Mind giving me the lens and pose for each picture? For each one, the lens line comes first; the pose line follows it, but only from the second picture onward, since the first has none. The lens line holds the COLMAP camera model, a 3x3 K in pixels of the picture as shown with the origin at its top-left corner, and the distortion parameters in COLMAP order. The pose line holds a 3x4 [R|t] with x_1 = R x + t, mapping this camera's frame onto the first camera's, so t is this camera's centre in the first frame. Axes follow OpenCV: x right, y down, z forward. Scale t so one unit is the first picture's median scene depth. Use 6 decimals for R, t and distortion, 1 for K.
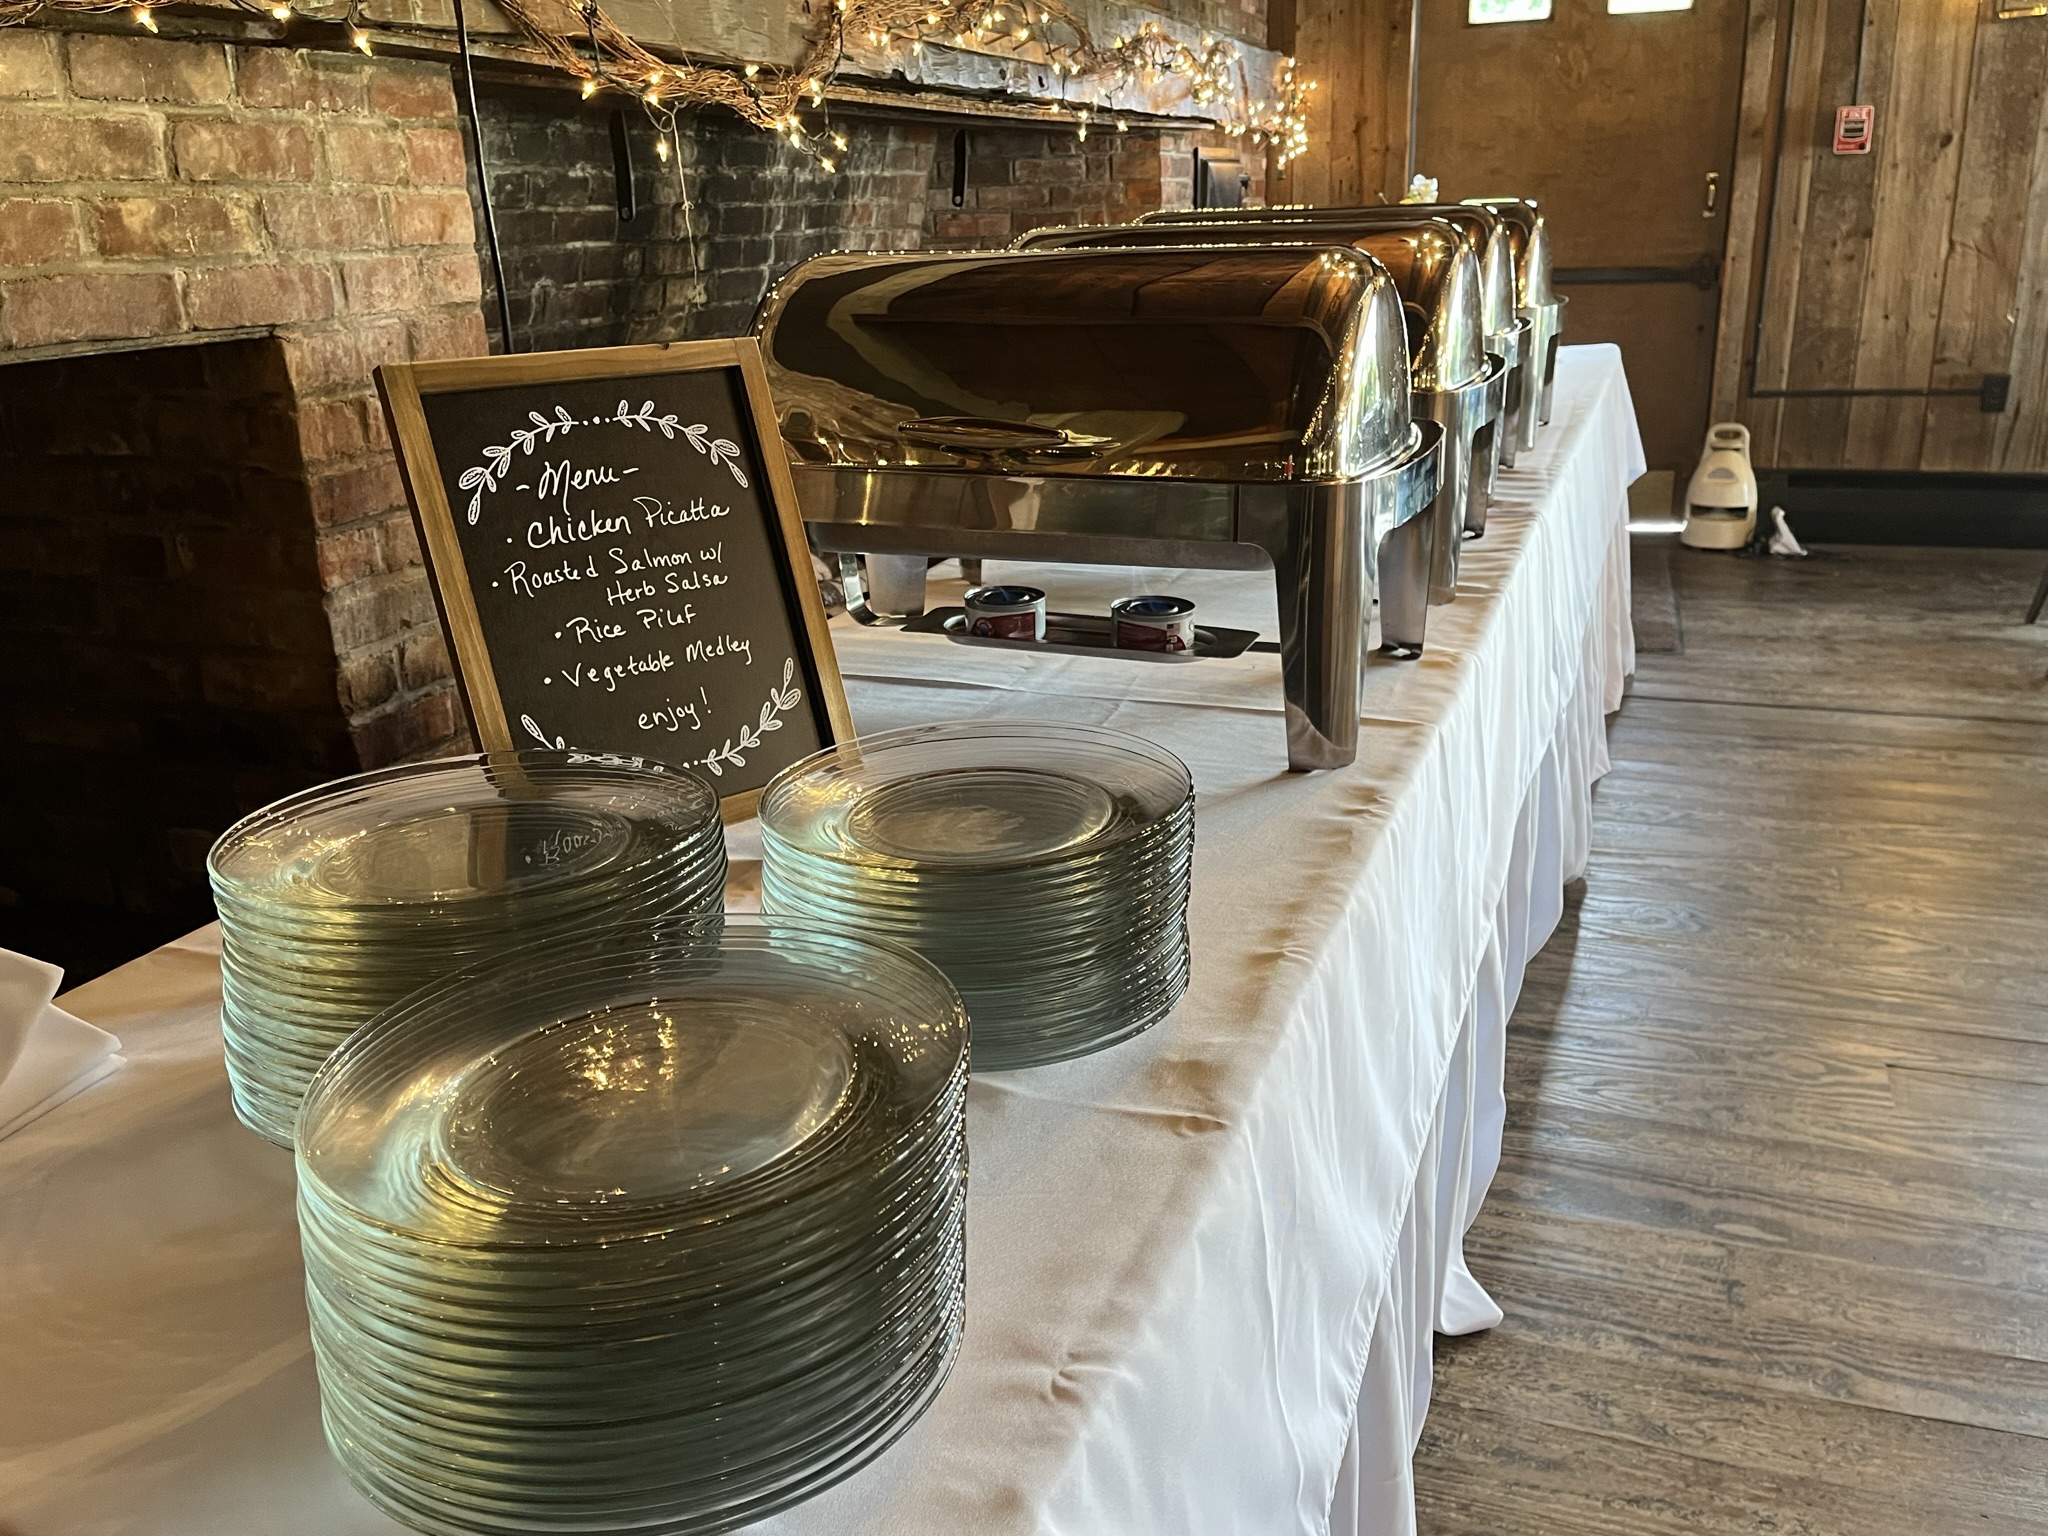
lens RADIAL K [[1684.6, 0, 1024.0], [0, 1684.6, 768.0], [0, 0, 1]] dist [0.031730, 0.001633]
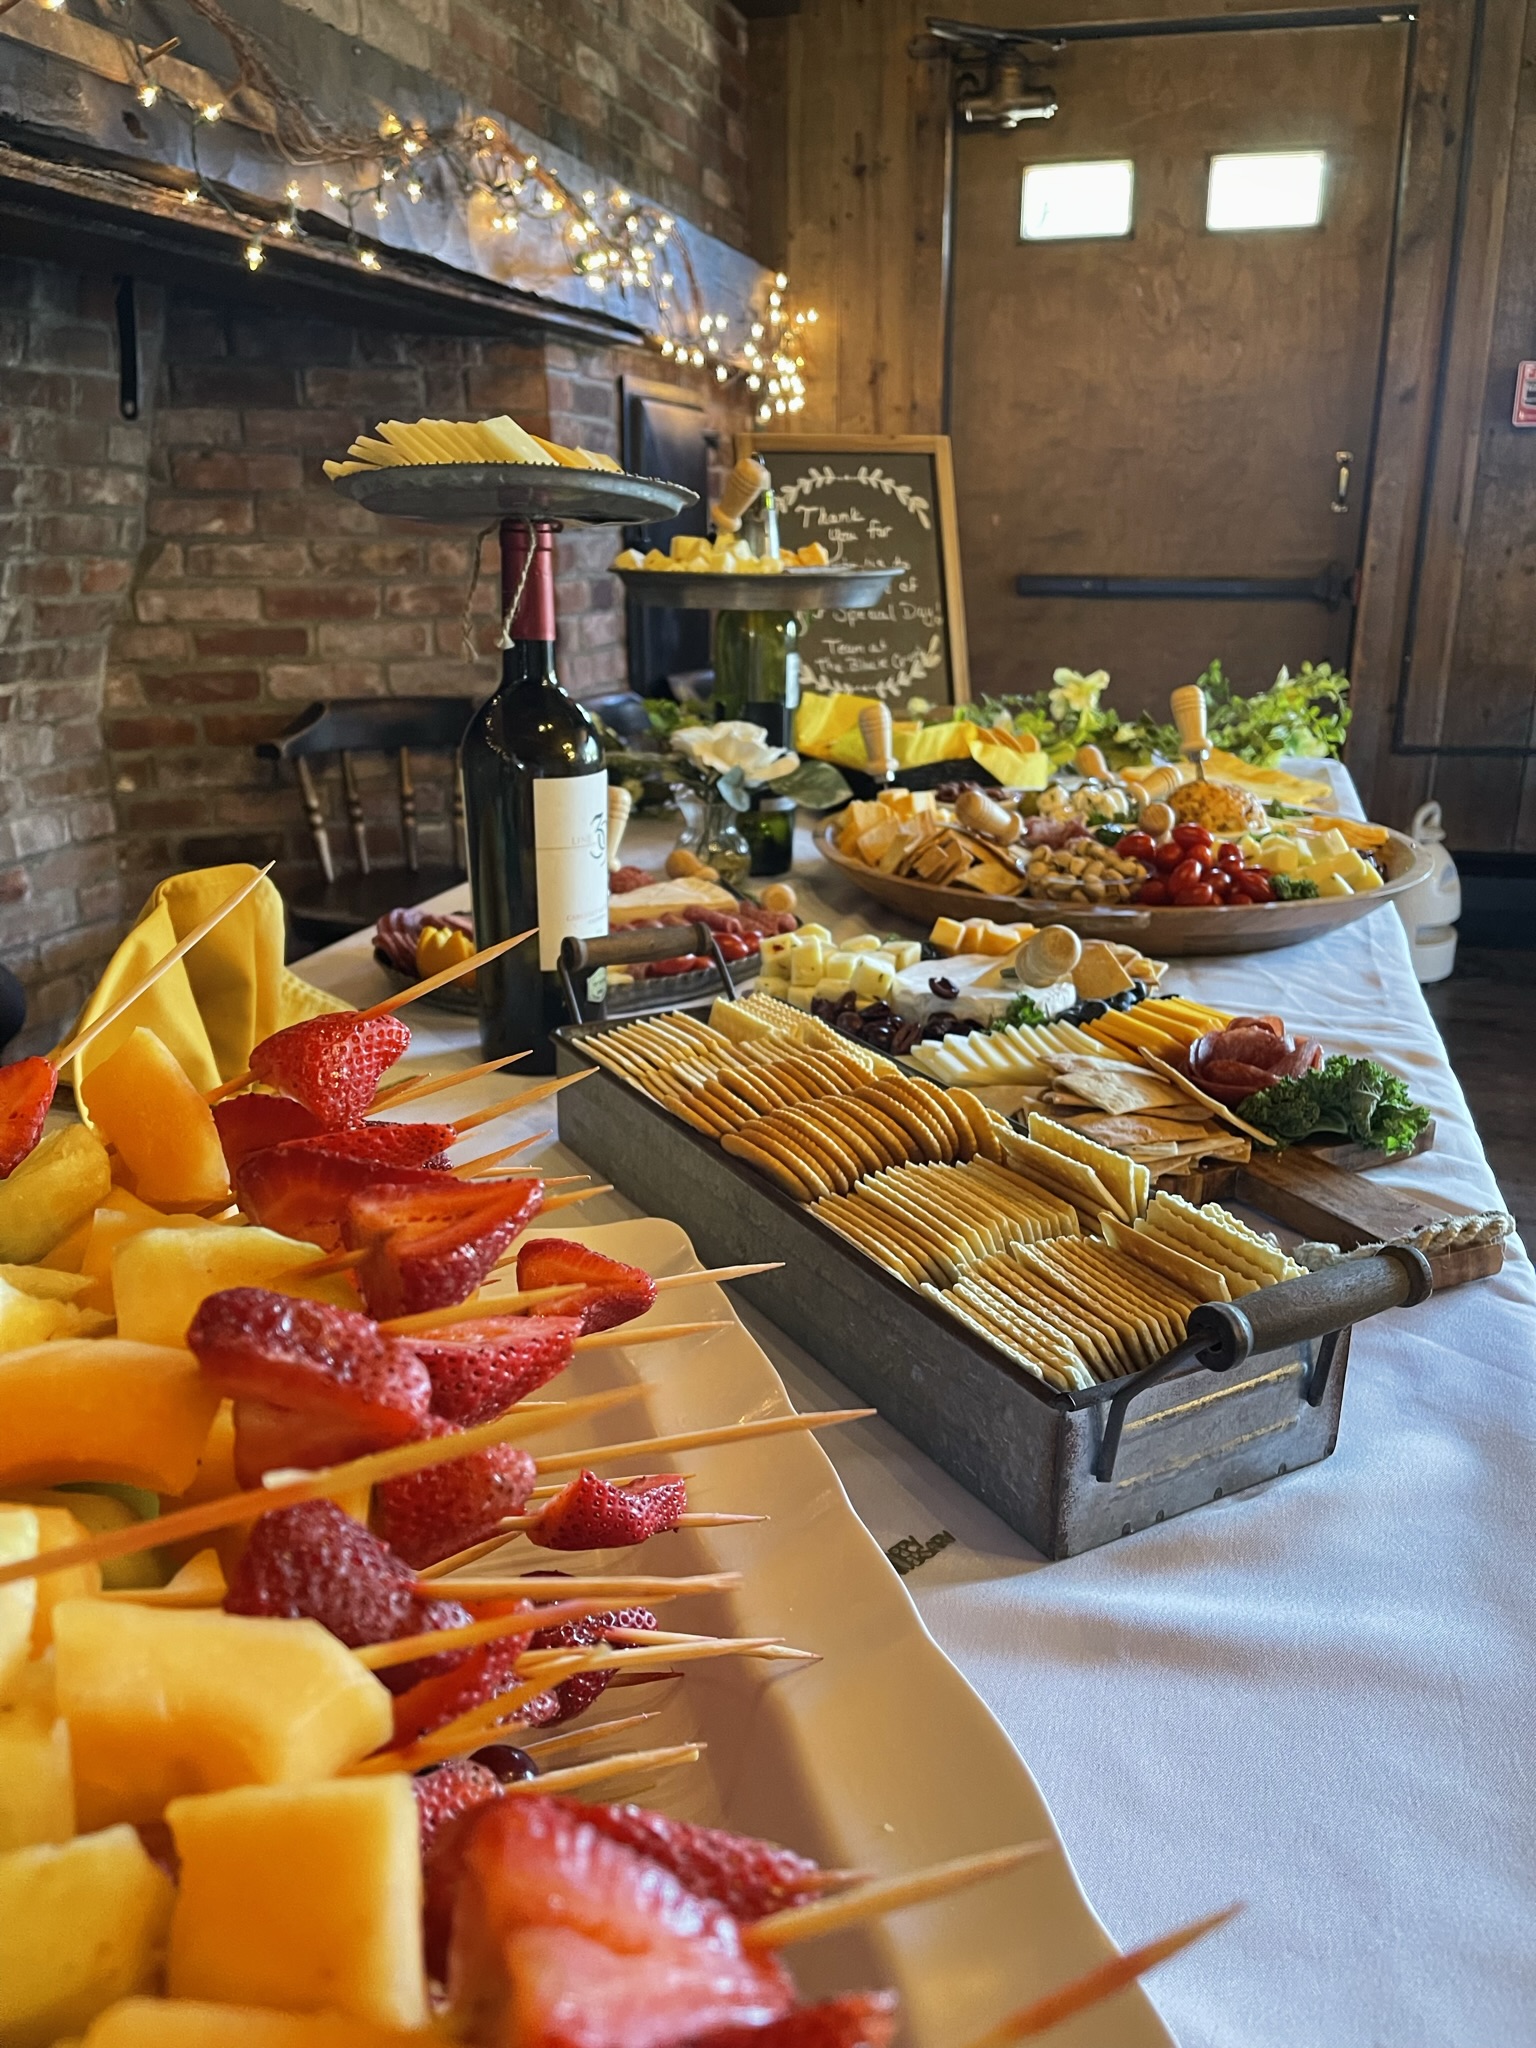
lens RADIAL K [[1542.8, 0, 768.0], [0, 1542.8, 1024.0], [0, 0, 1]] dist [0.075515, -0.099150]
pose [[0.995956, -0.001598, 0.089824, 0.111953], [0.002832, 0.999903, -0.013613, -0.110473], [-0.089794, 0.013812, 0.995865, 0.416582]]
